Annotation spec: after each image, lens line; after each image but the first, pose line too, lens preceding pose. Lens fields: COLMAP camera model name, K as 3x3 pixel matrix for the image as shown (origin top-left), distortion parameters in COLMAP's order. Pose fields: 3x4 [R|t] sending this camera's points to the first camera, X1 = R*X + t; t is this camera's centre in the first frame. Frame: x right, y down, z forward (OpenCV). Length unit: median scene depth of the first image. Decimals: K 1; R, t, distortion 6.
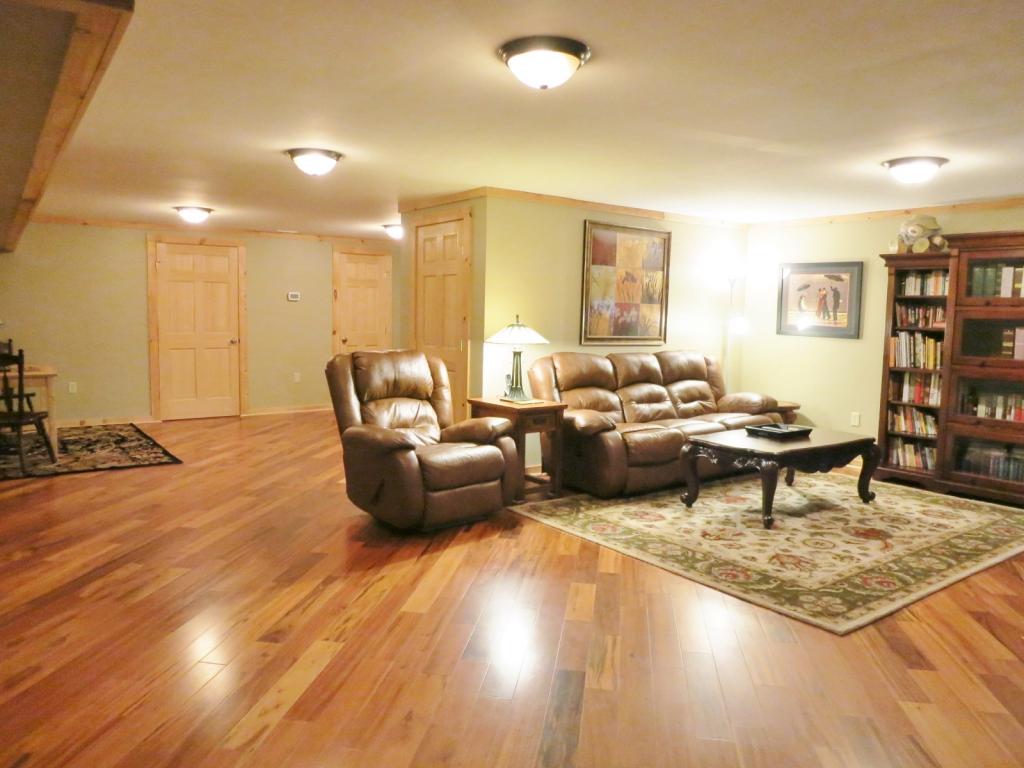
lens RADIAL K [[735.4, 0, 510.0], [0, 735.4, 385.2], [0, 0, 1]] dist [-0.058645, 0.018572]
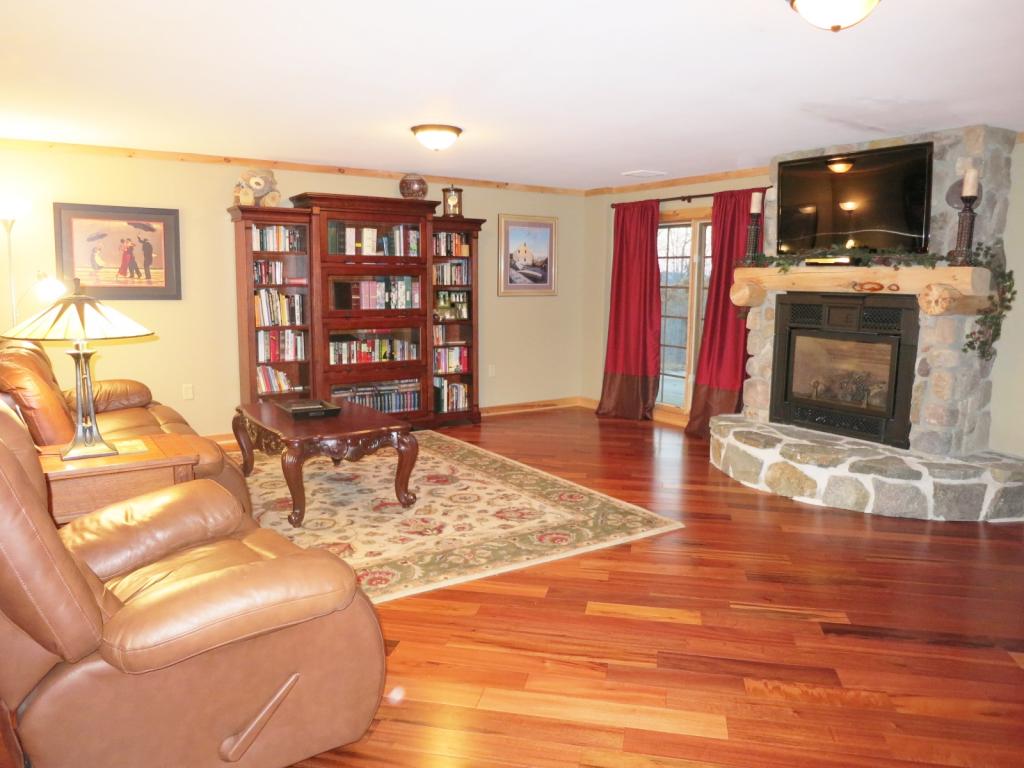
lens RADIAL K [[735.4, 0, 510.5], [0, 735.4, 379.6], [0, 0, 1]] dist [-0.058645, 0.018572]
pose [[0.050697, -0.148970, 0.987541, -0.514376], [0.092558, 0.985258, 0.143874, -0.080696], [-0.994416, 0.084111, 0.063738, 0.776753]]
